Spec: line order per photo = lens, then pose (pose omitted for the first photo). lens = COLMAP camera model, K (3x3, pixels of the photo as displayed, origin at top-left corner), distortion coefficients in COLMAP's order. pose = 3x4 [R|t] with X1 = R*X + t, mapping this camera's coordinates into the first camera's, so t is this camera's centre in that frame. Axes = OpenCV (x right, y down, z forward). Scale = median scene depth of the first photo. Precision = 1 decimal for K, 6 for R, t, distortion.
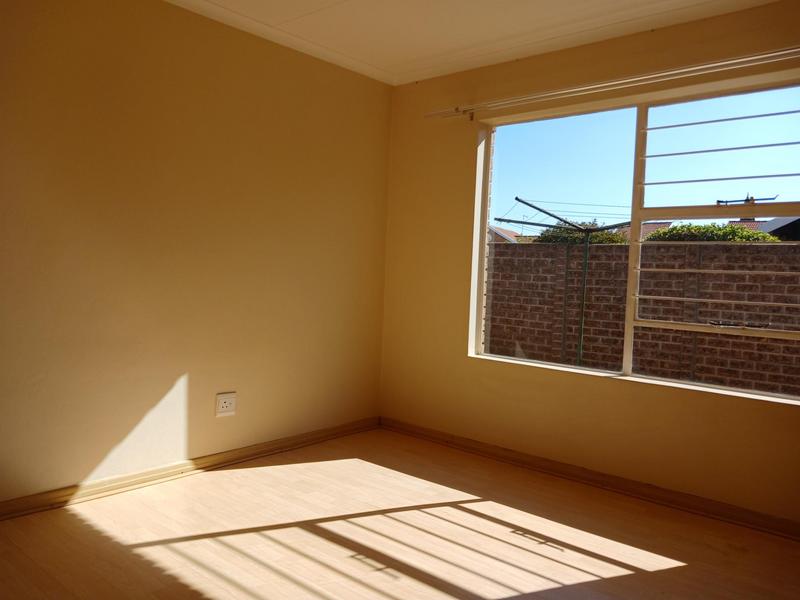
lens RADIAL K [[625.2, 0, 400.7], [0, 625.2, 300.3], [0, 0, 1]] dist [0.015460, 0.003713]
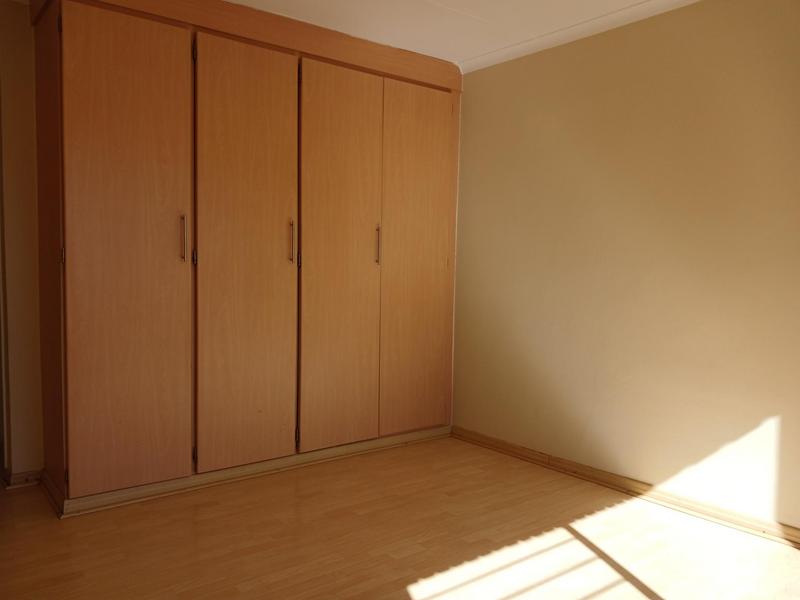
lens RADIAL K [[625.2, 0, 400.2], [0, 625.2, 300.8], [0, 0, 1]] dist [0.015460, 0.003713]
pose [[-0.164855, 0.011259, -0.986253, 0.637665], [-0.069285, 0.997333, 0.022967, -0.021699], [0.983881, 0.072118, -0.163636, 0.727303]]
